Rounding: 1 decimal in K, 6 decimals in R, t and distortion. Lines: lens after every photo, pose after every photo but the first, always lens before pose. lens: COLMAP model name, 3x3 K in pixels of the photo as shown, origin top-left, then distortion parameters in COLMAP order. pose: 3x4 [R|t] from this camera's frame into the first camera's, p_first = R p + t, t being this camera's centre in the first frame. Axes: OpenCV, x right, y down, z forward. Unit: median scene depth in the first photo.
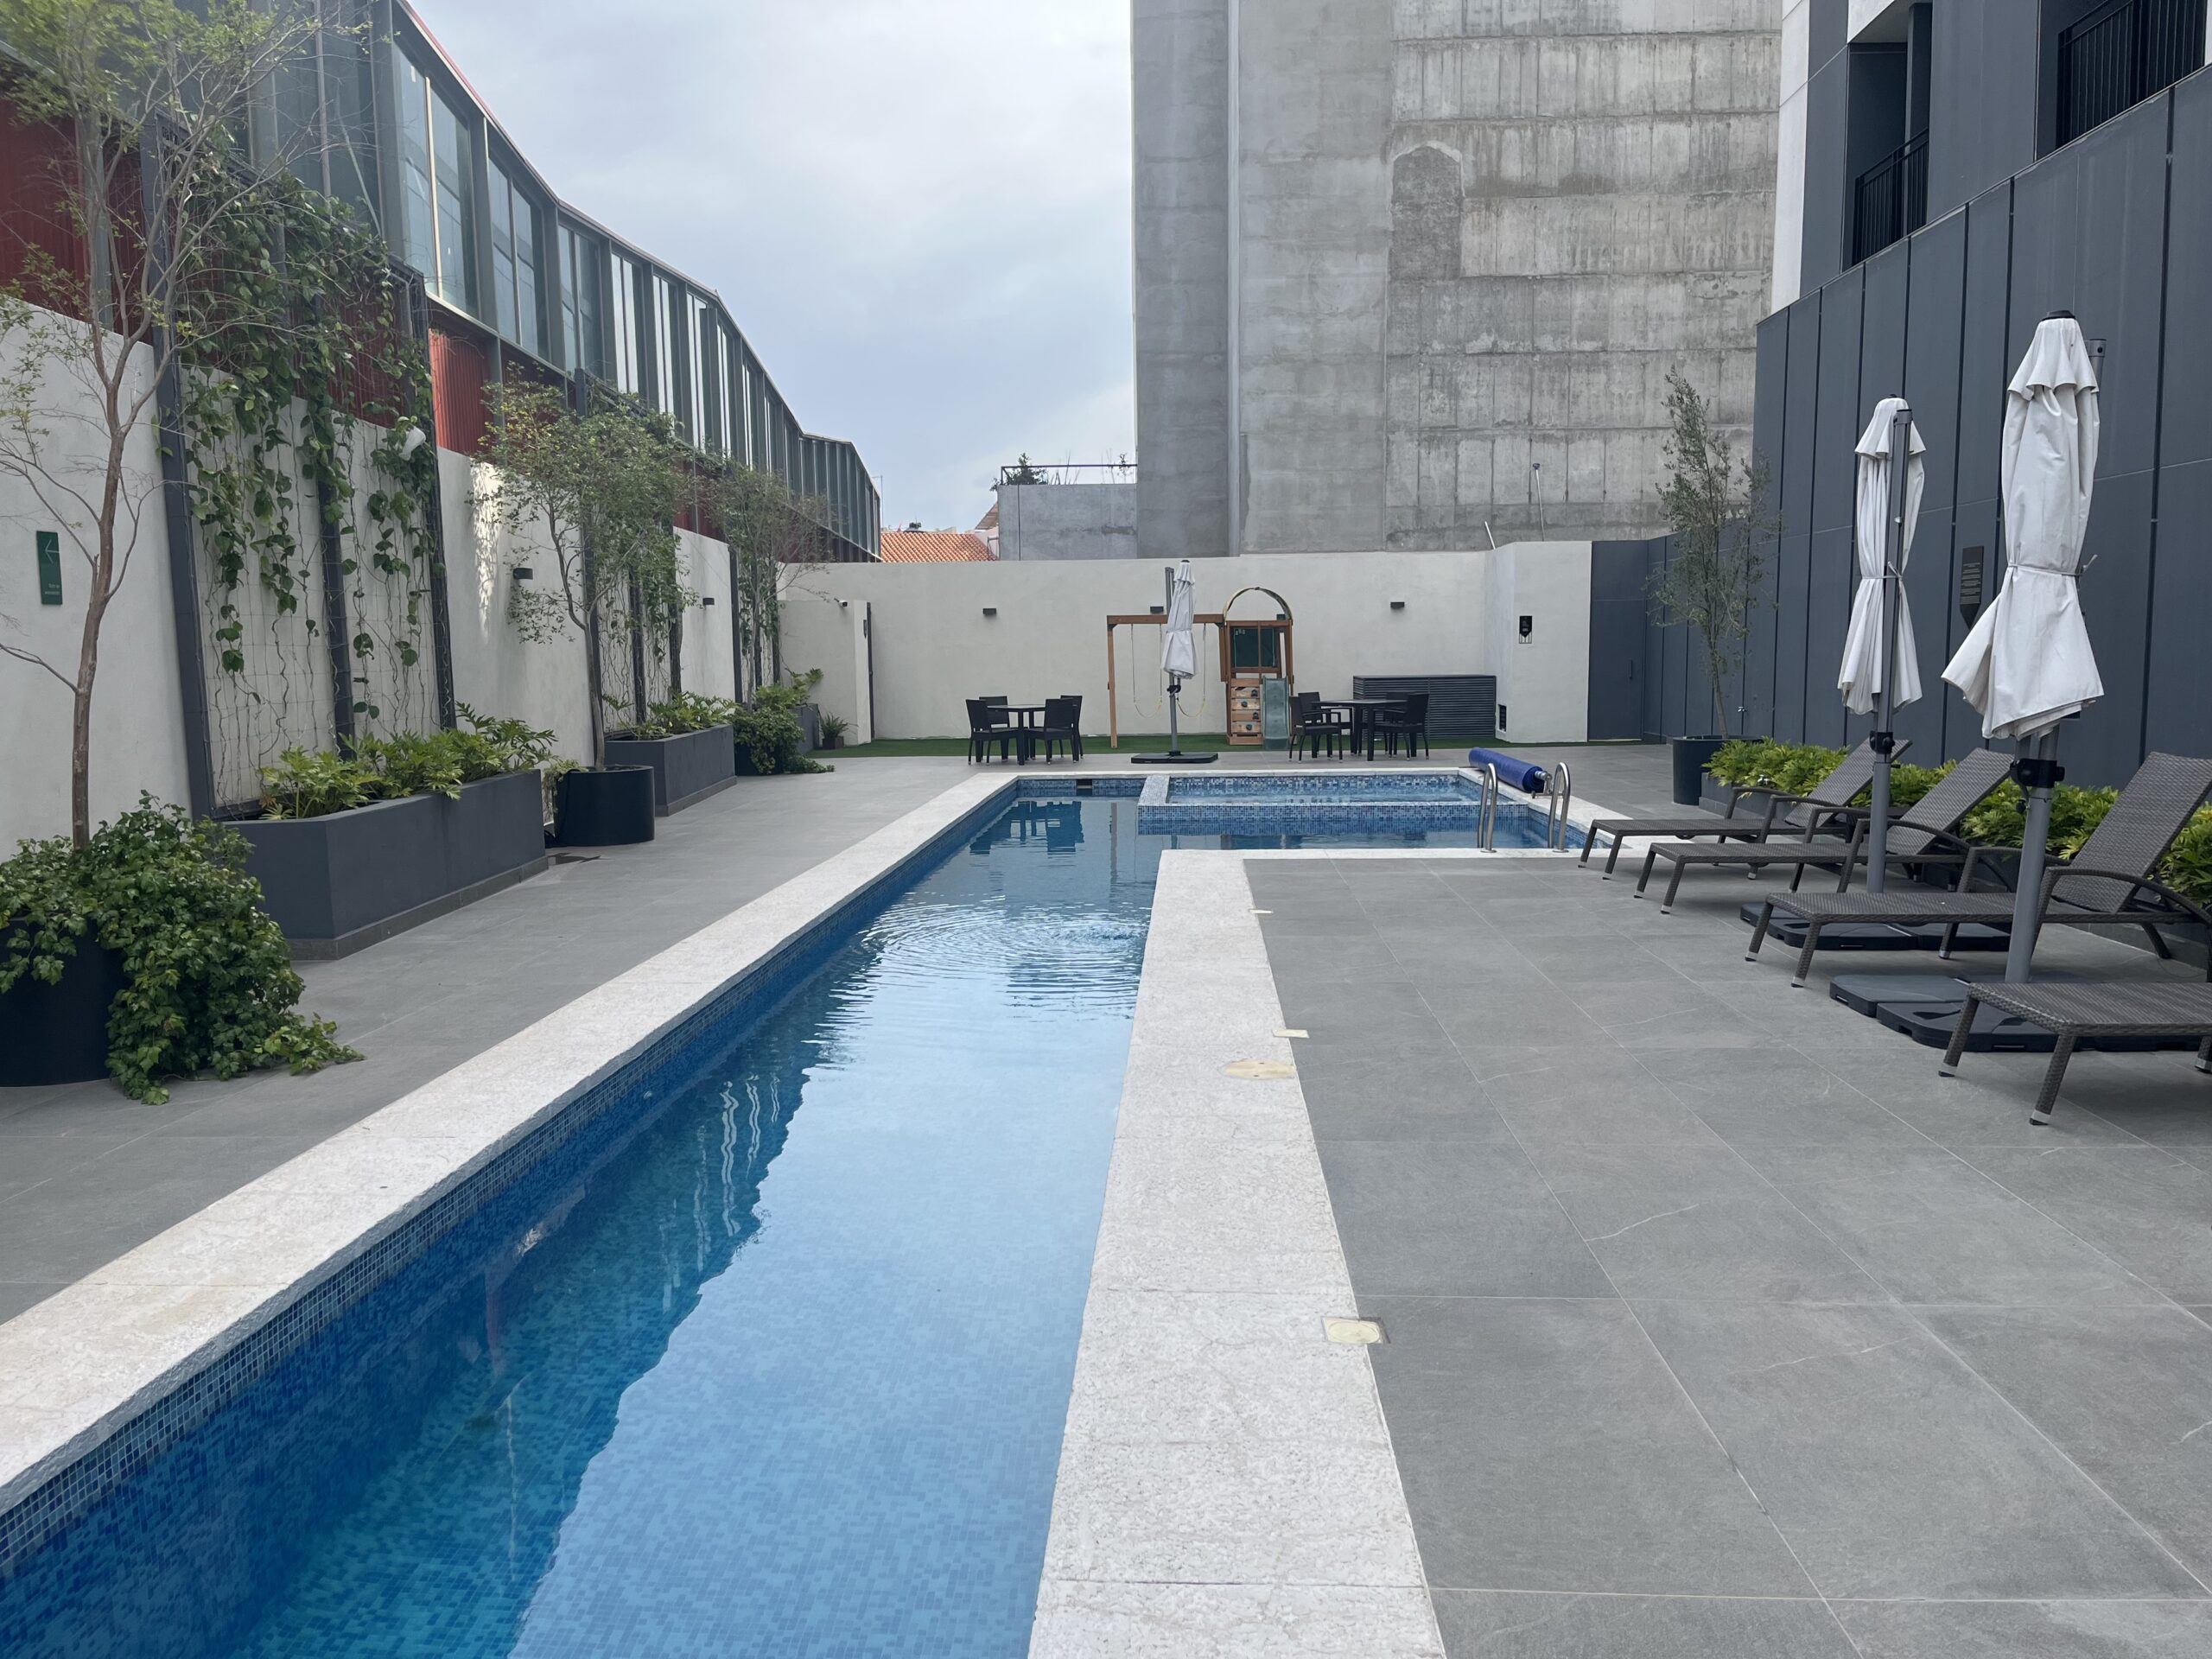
lens RADIAL K [[1706.0, 0, 1103.3], [0, 1706.0, 843.1], [0, 0, 1]] dist [0.065381, -0.095673]
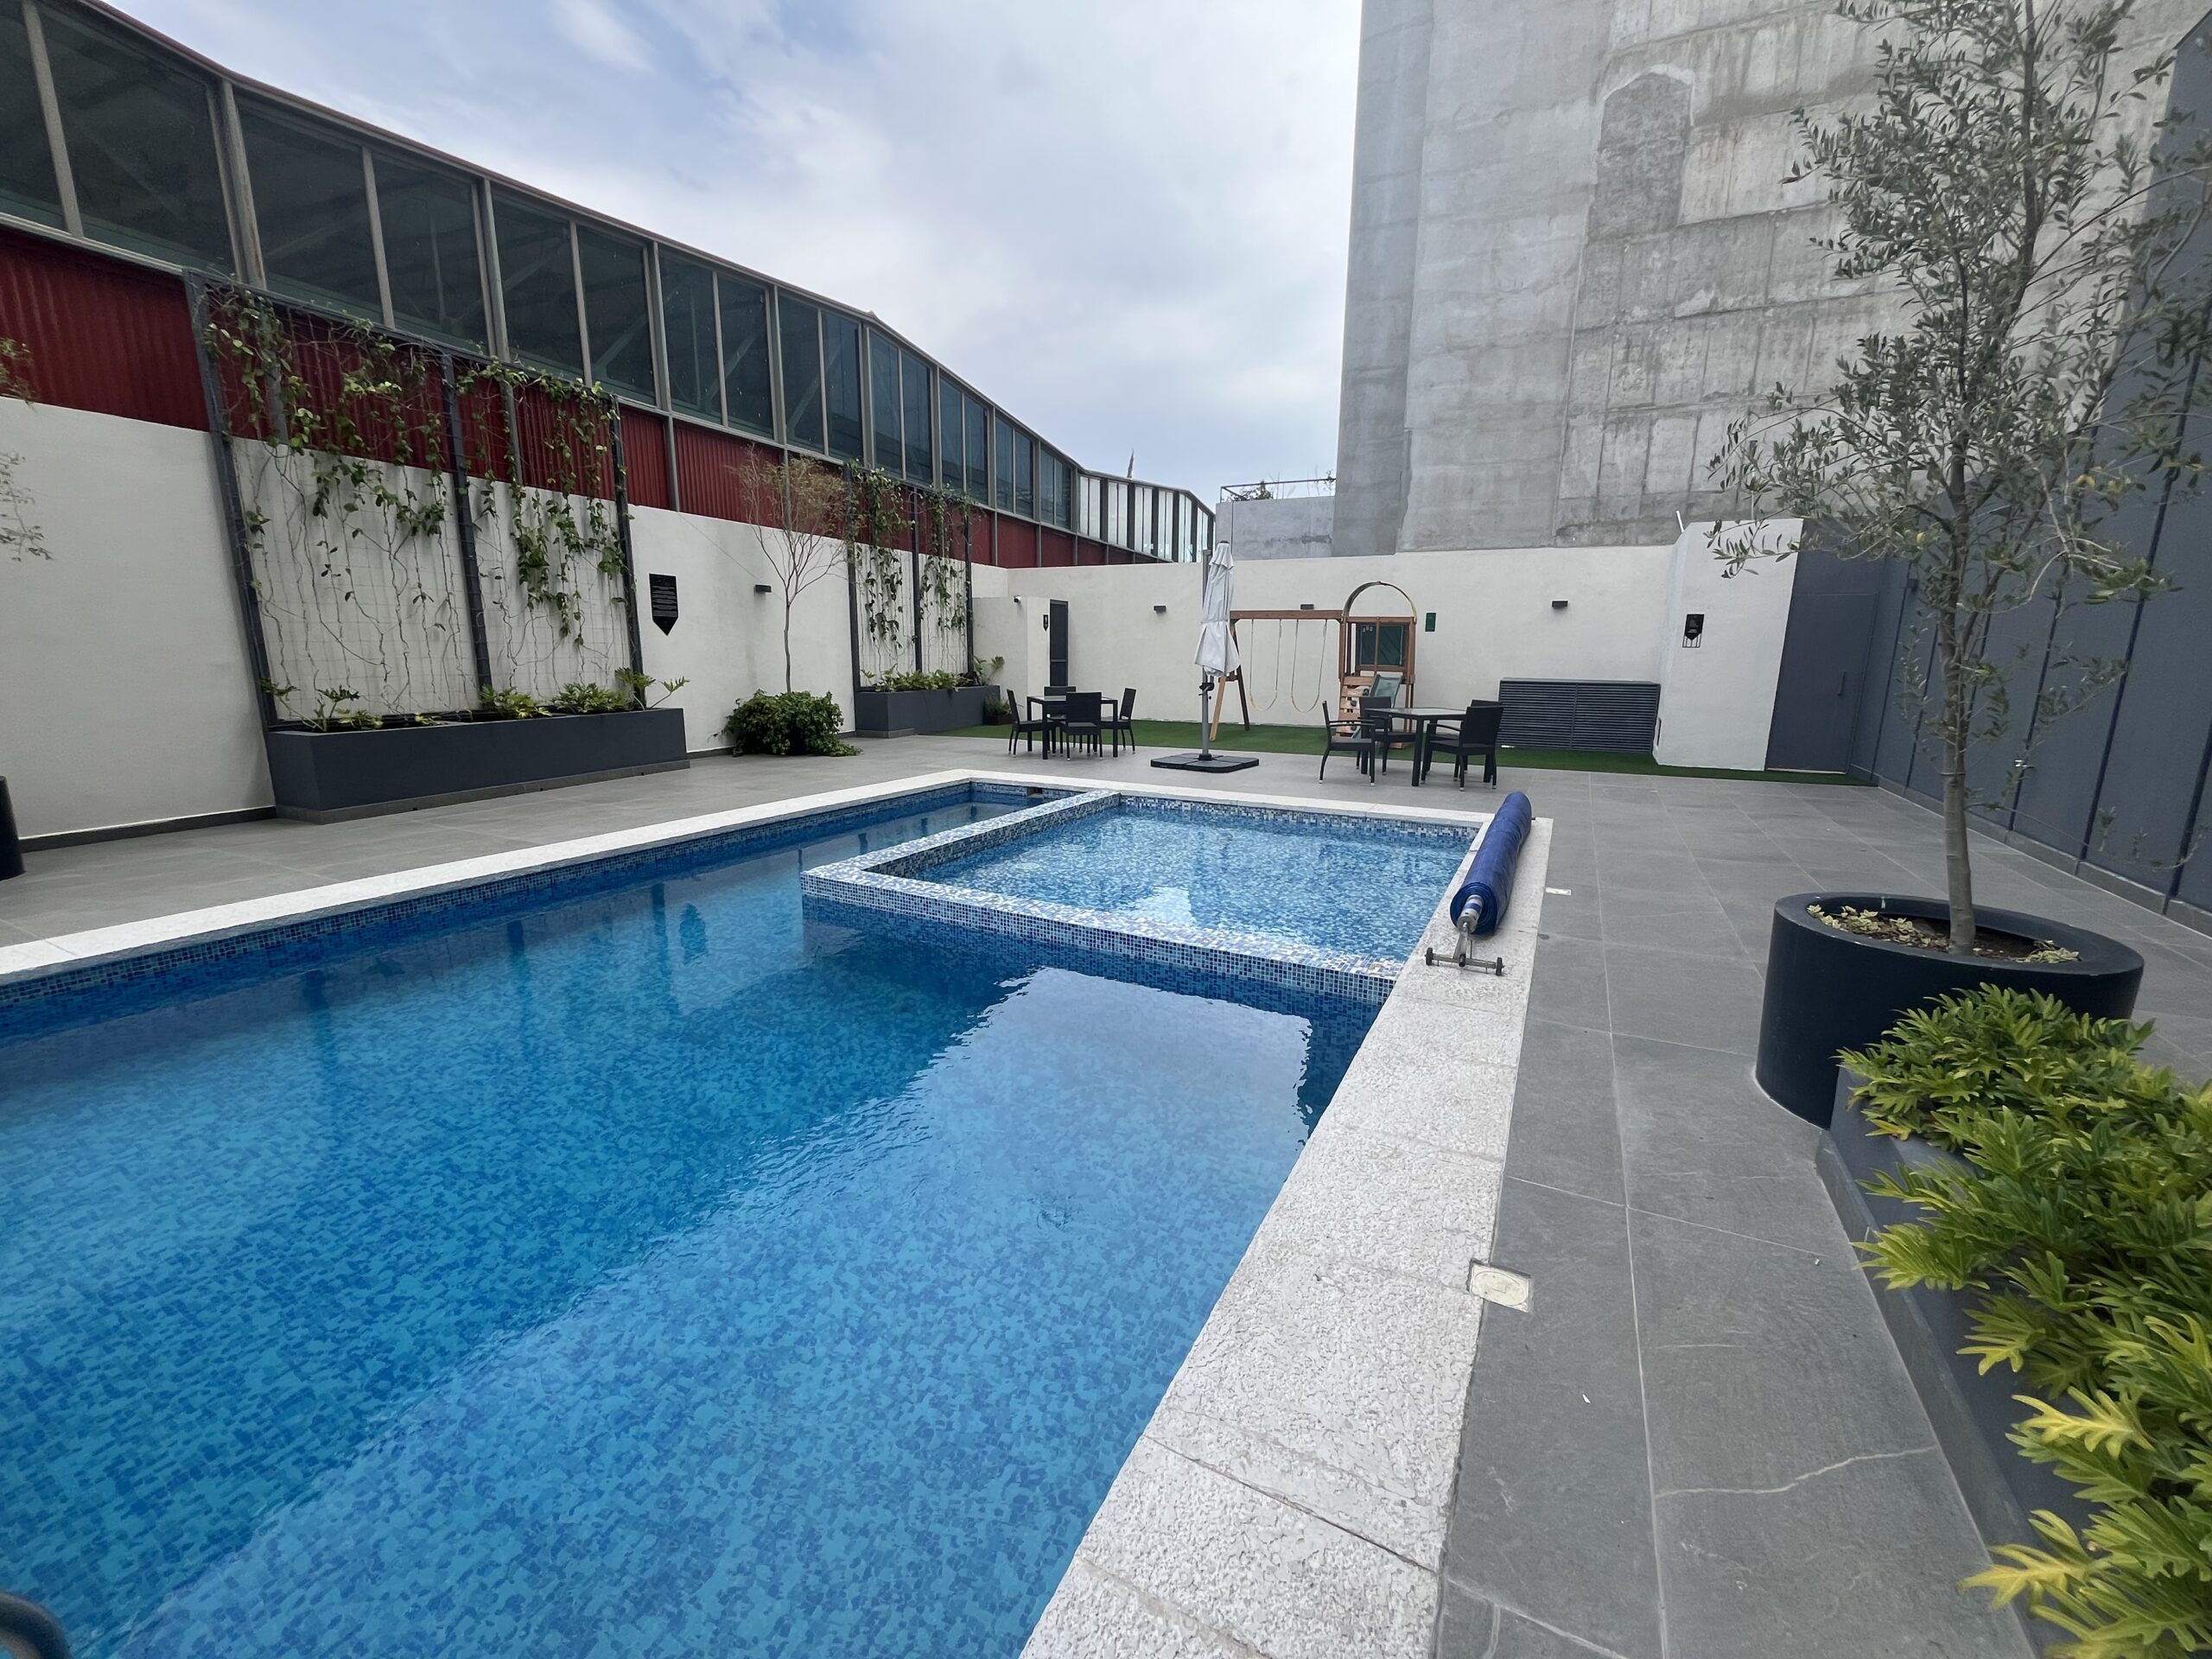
lens RADIAL K [[892.0, 0, 1112.0], [0, 892.0, 828.2], [0, 0, 1]] dist [-0.005303, 0.001379]
pose [[0.907356, 0.105091, -0.407015, 0.166557], [-0.069137, 0.992368, 0.102102, -0.051143], [0.414638, -0.064503, 0.907697, 0.457351]]
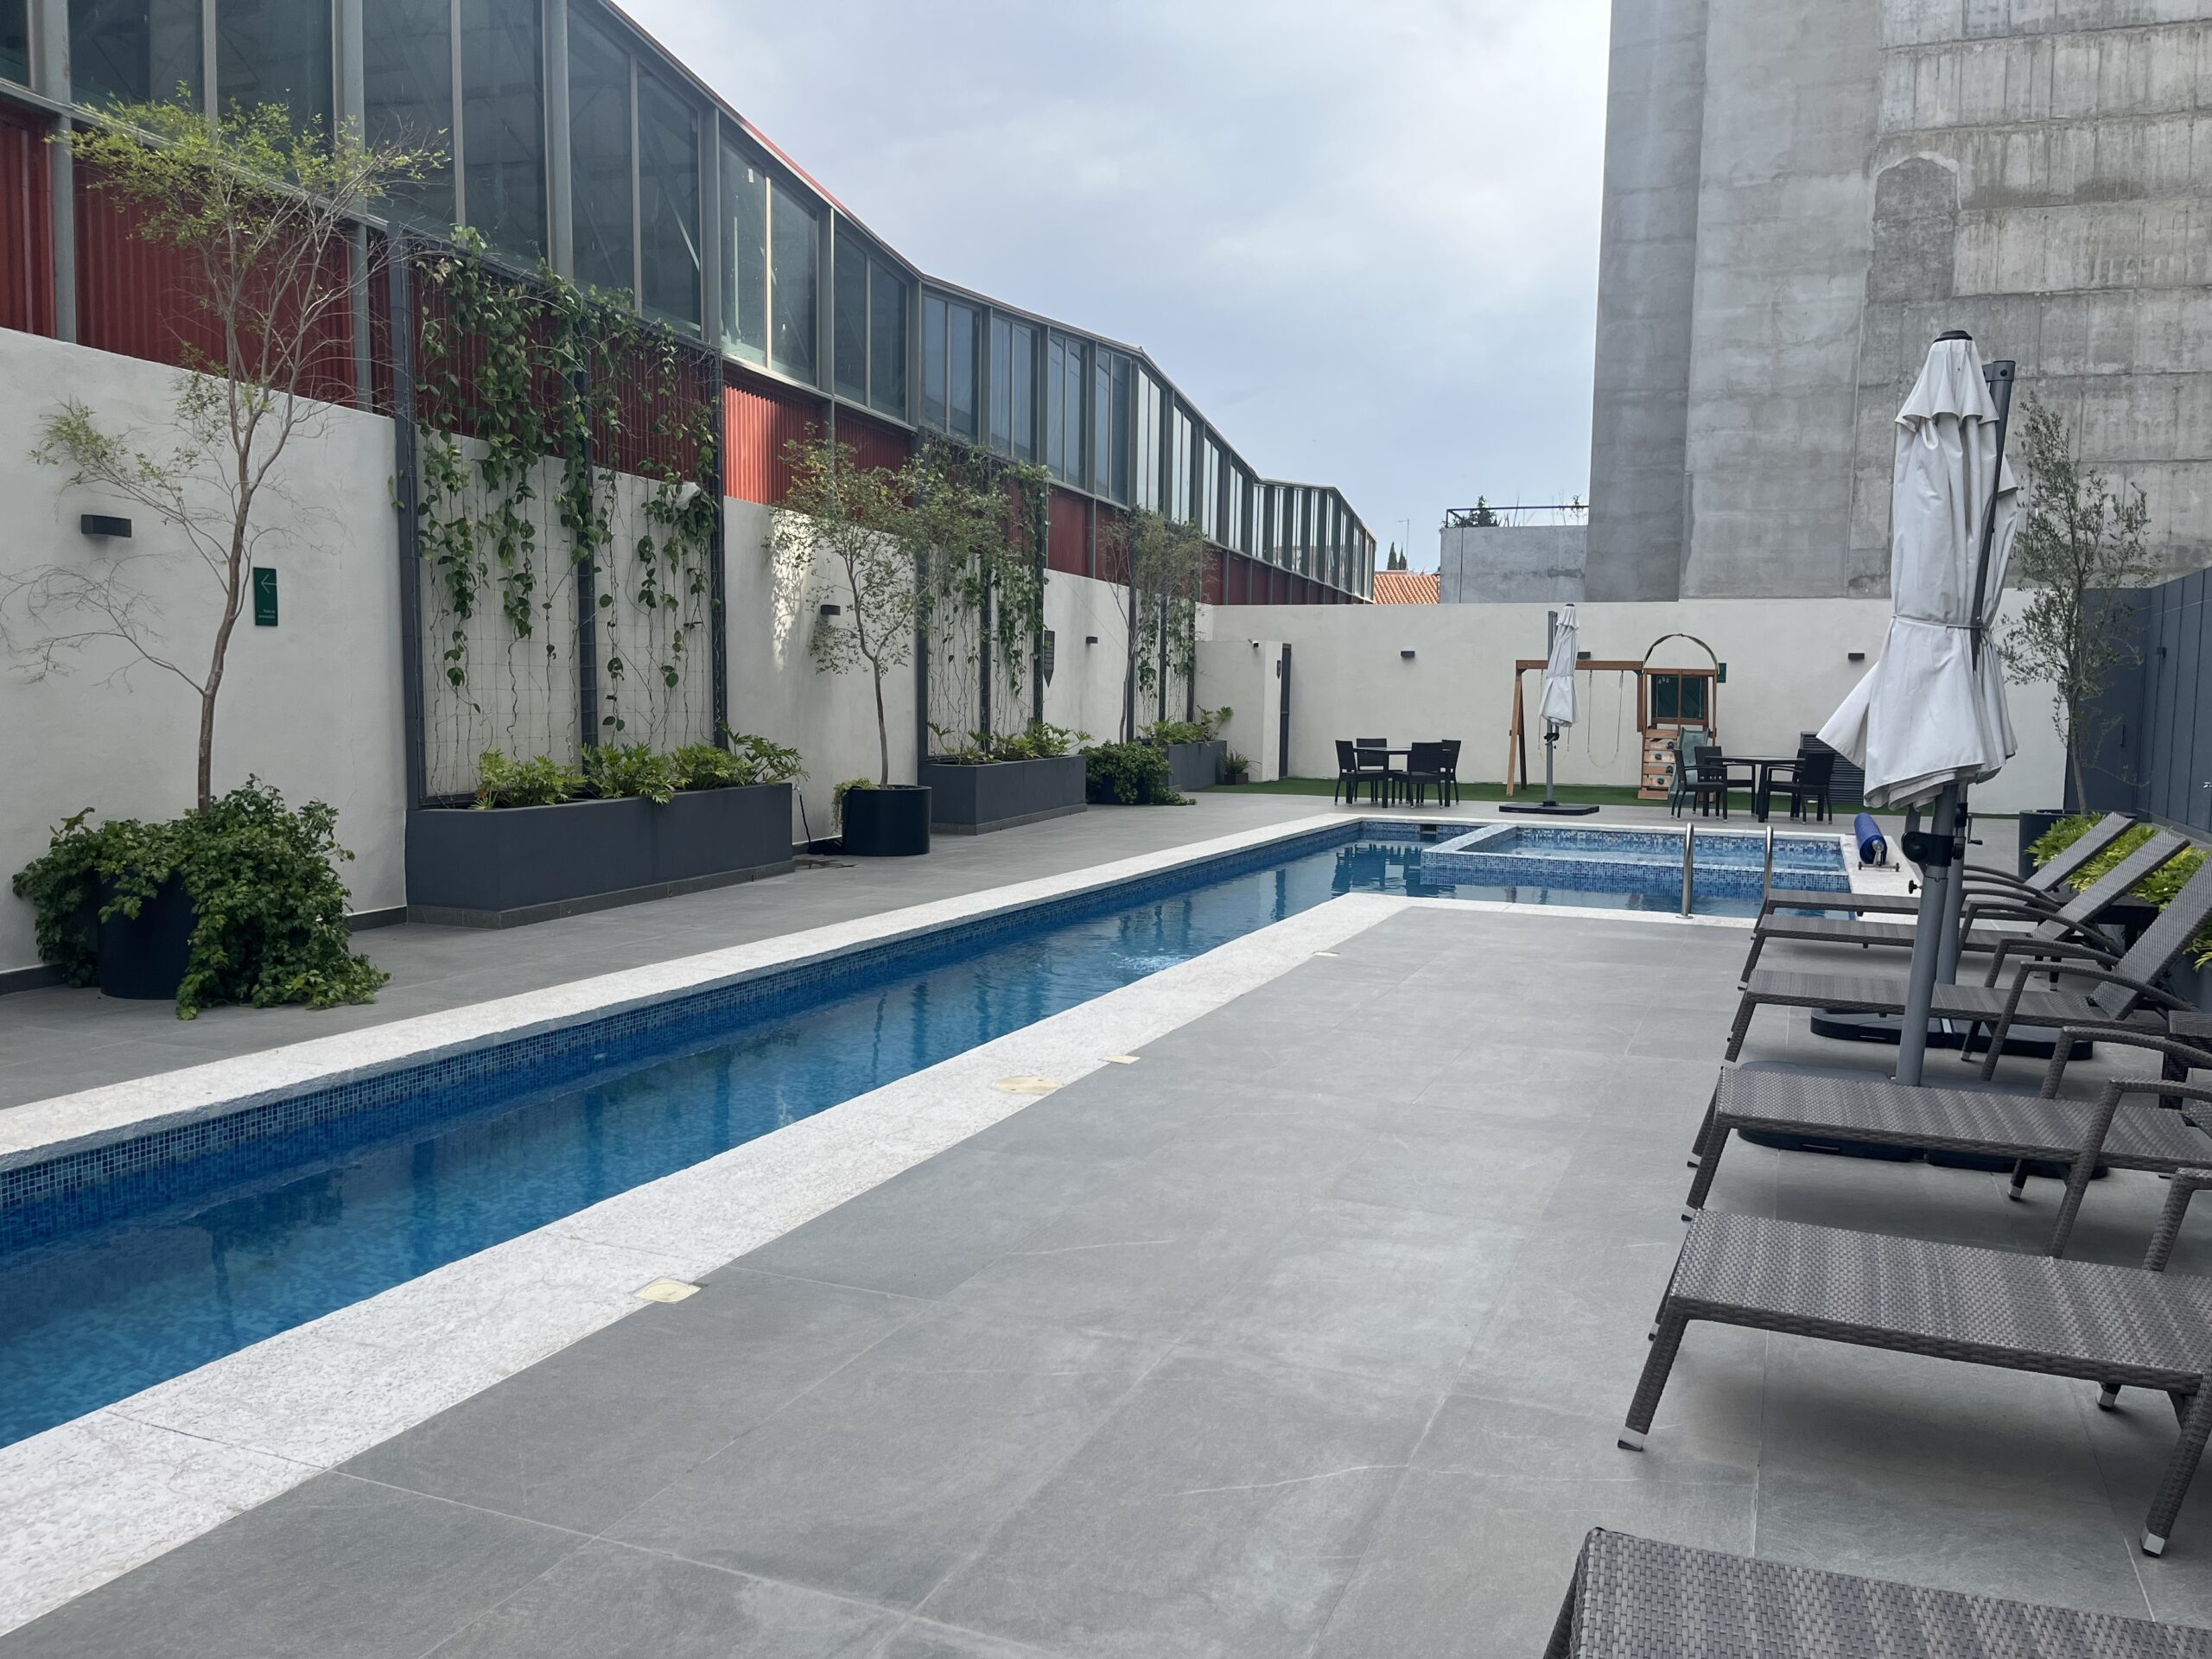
lens RADIAL K [[1706.0, 0, 1108.6], [0, 1706.0, 847.4], [0, 0, 1]] dist [0.065381, -0.095673]
pose [[0.942238, 0.058315, -0.329827, 0.108387], [-0.065621, 0.997783, -0.011050, -0.001001], [0.328452, 0.032056, 0.943977, 0.005852]]
